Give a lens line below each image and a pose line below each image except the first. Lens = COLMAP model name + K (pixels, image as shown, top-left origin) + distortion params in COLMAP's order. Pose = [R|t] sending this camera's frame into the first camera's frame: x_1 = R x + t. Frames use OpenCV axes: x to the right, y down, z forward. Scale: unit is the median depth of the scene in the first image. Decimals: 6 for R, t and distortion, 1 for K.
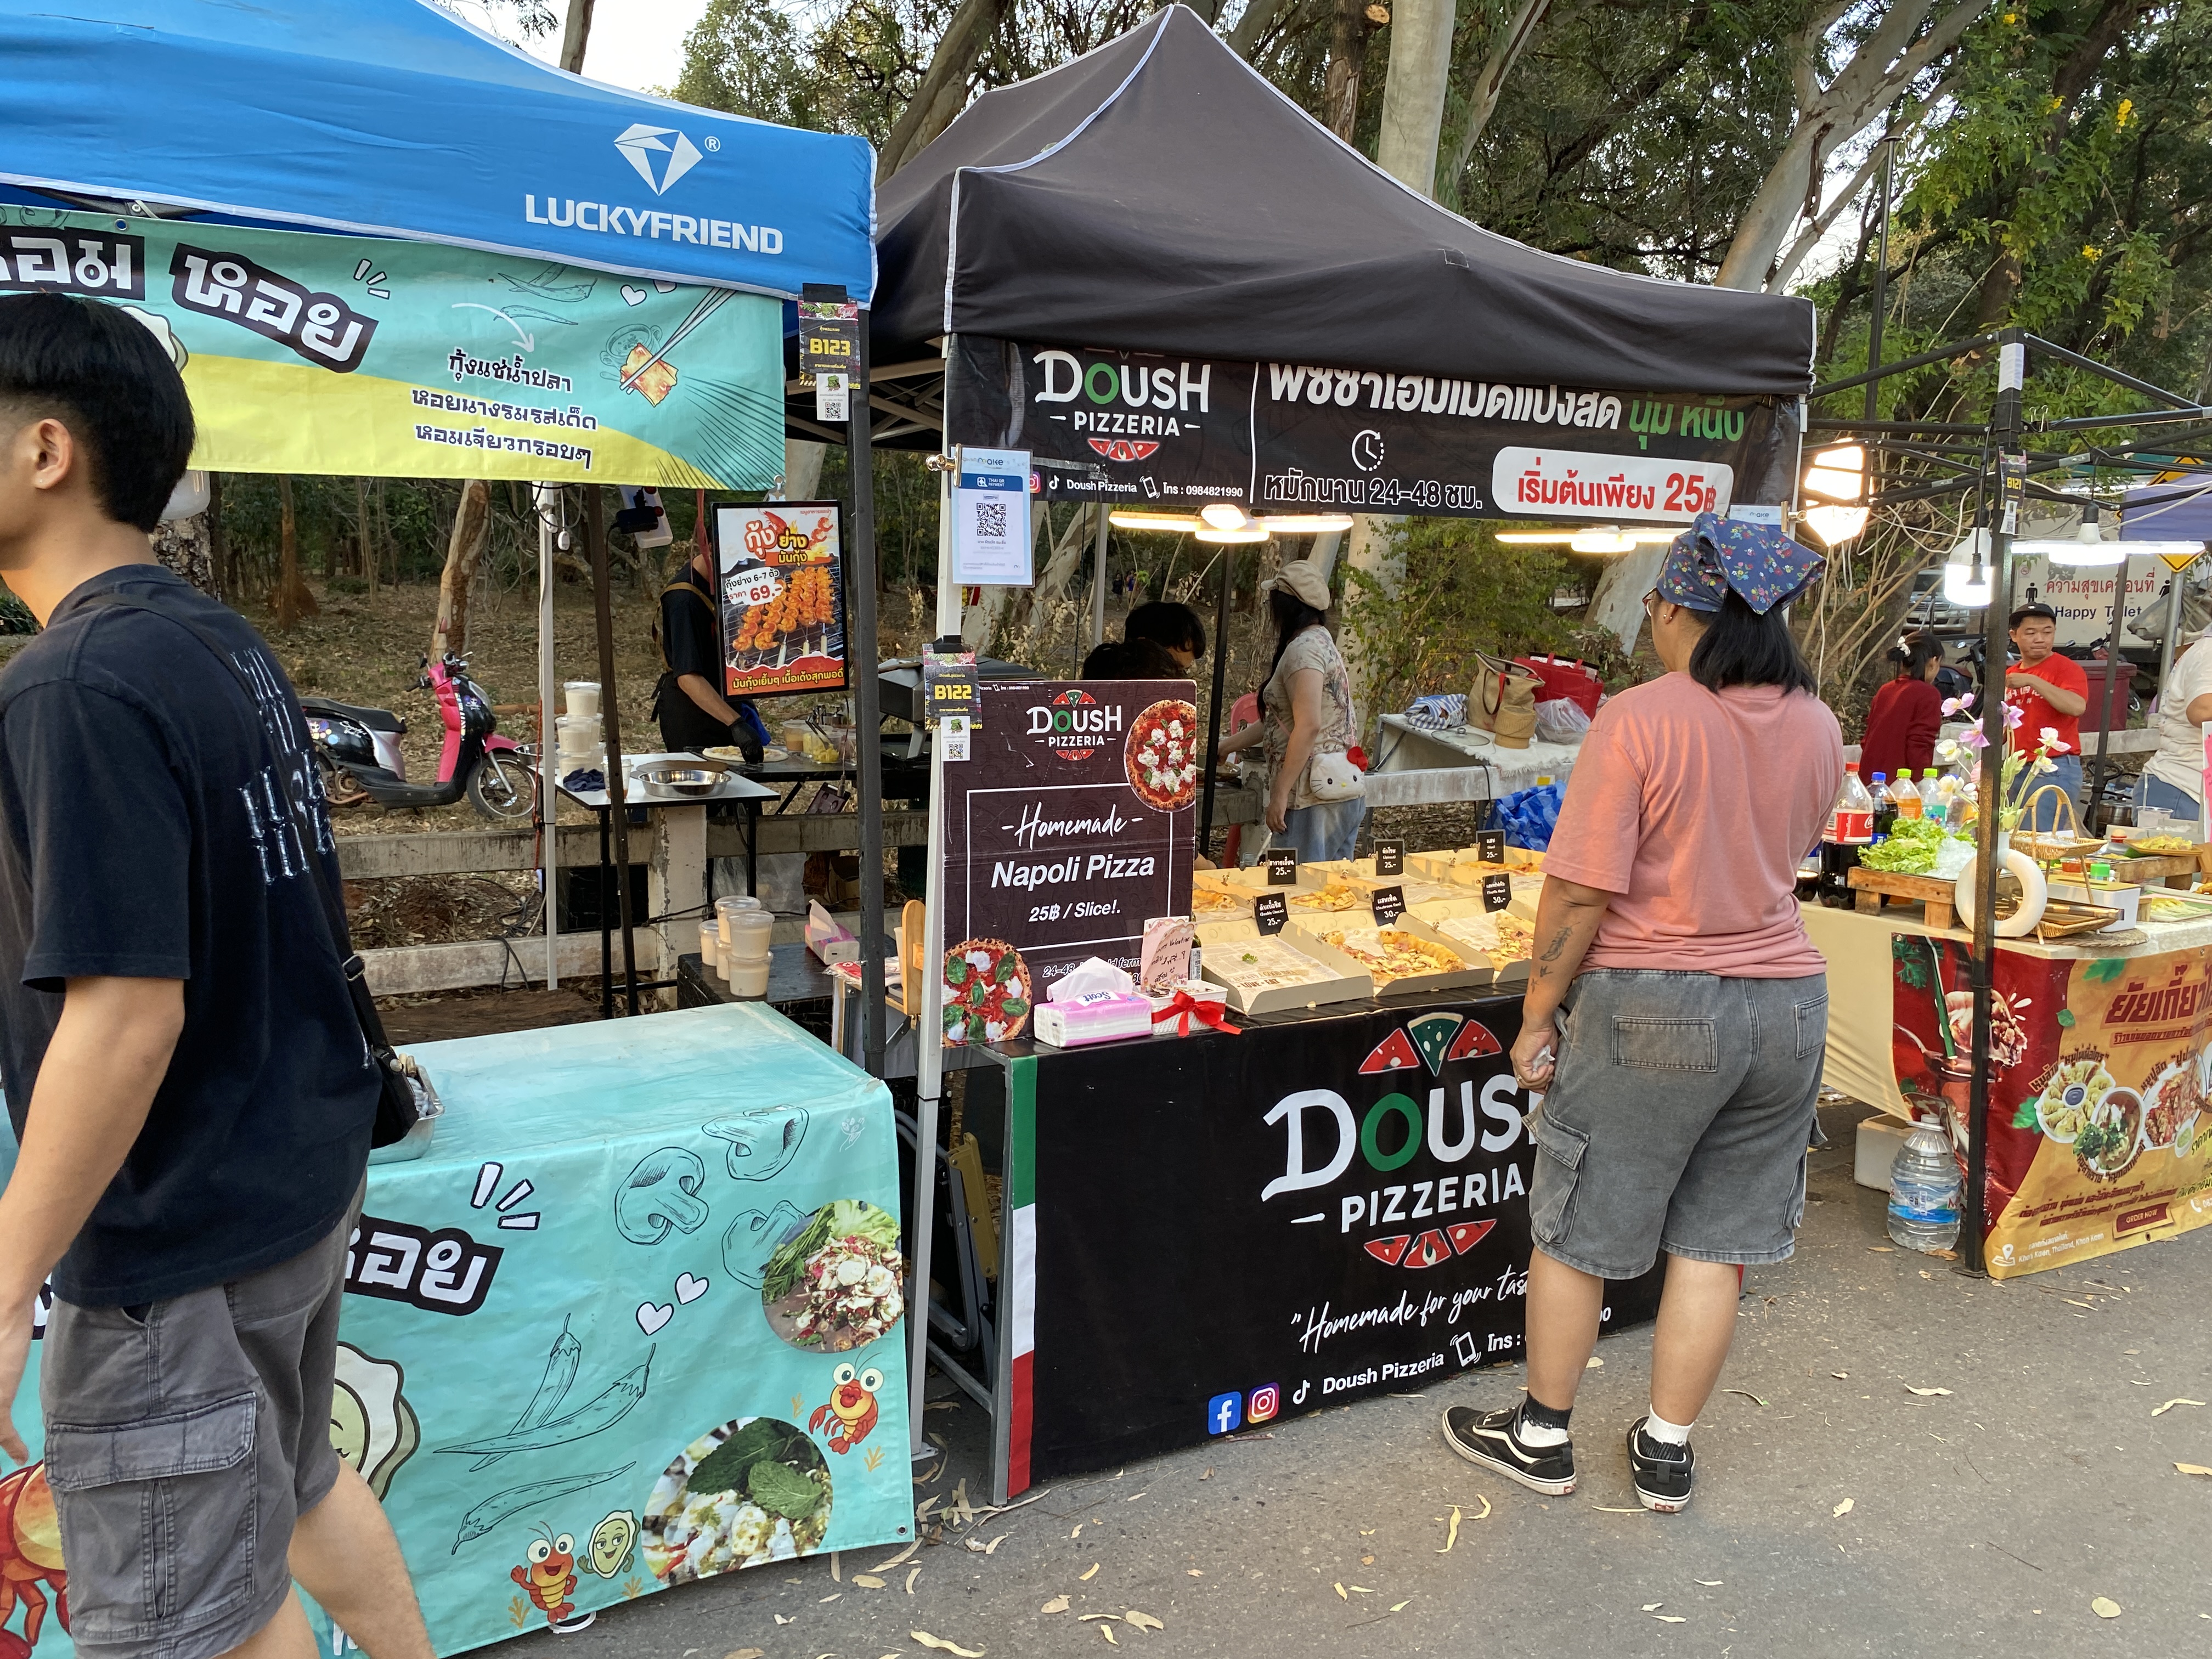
lens RADIAL K [[1650.8, 0, 1106.0], [0, 1650.8, 829.5], [0, 0, 1]] dist [0.038777, -0.034750]
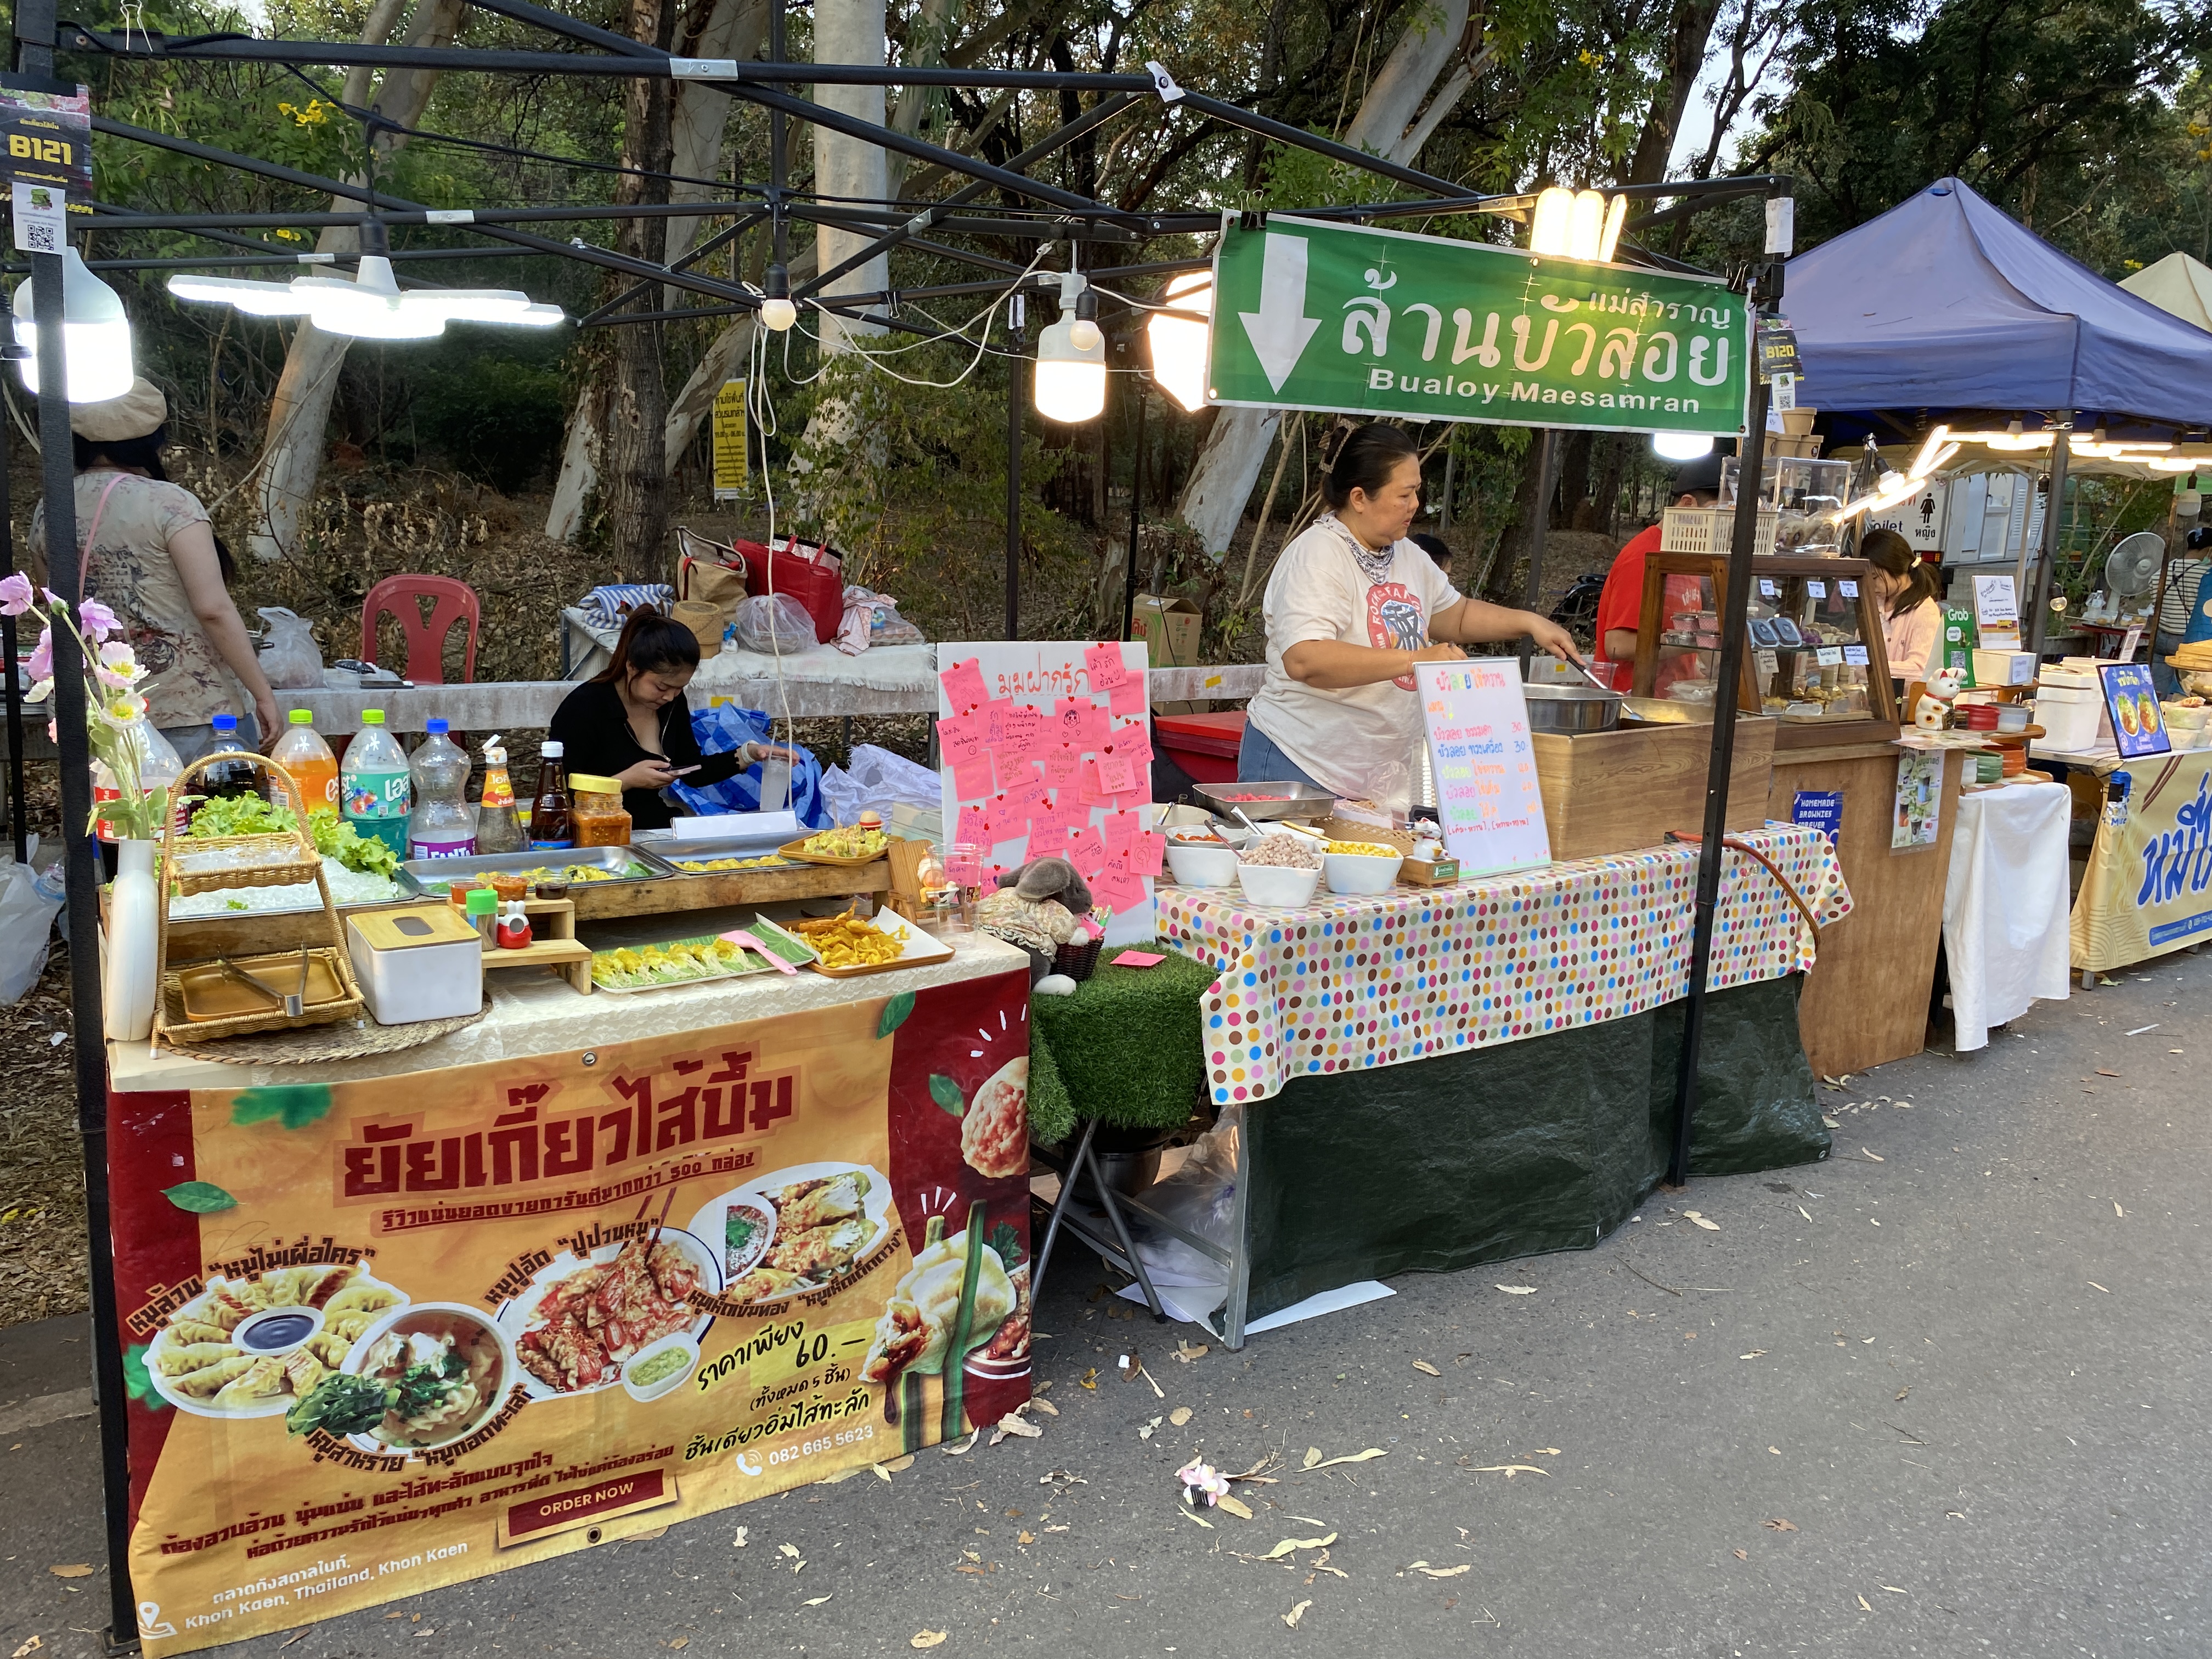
lens RADIAL K [[1650.8, 0, 1106.0], [0, 1650.8, 829.5], [0, 0, 1]] dist [0.038777, -0.034750]
pose [[0.998640, 0.023668, 0.046448, 0.790062], [-0.026399, 0.997903, 0.059091, -0.038943], [-0.044952, -0.060237, 0.997171, 0.445277]]
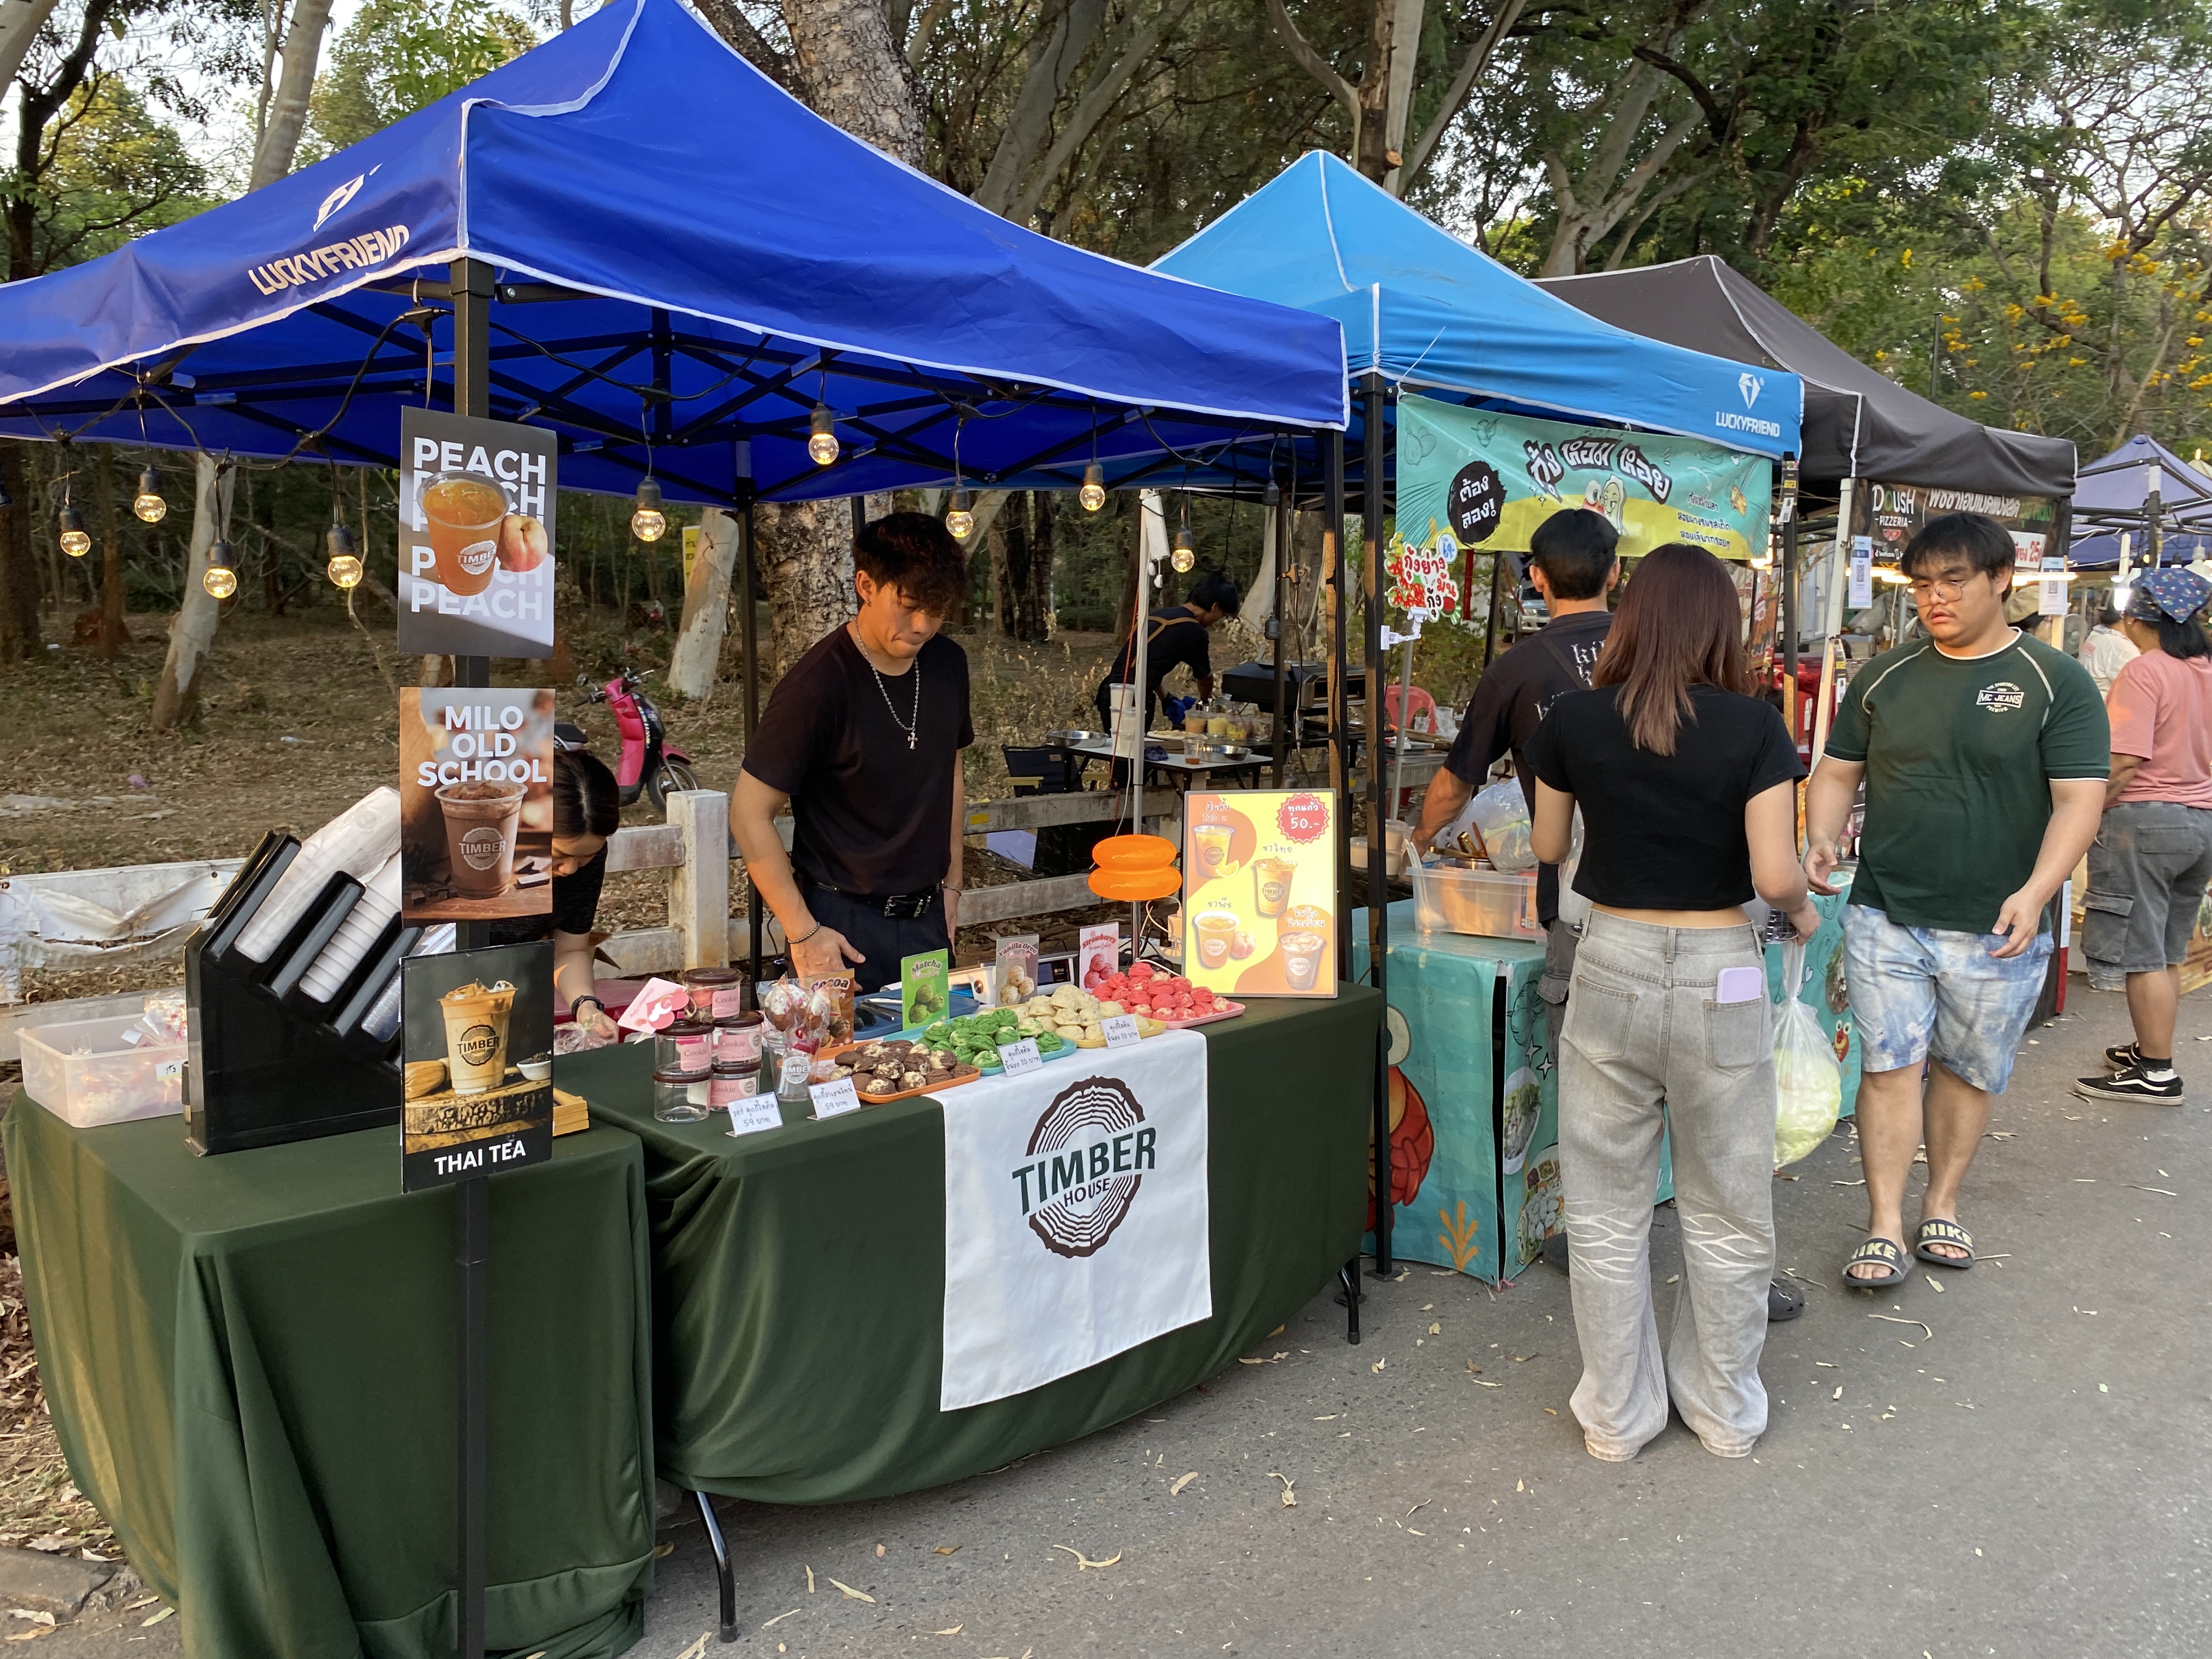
lens RADIAL K [[1659.0, 0, 1103.7], [0, 1659.0, 794.7], [0, 0, 1]] dist [0.033280, -0.029448]
pose [[0.973511, -0.031443, 0.226469, -4.286874], [0.038650, 0.998876, -0.027456, 0.255550], [-0.225351, 0.035481, 0.973631, -2.040244]]
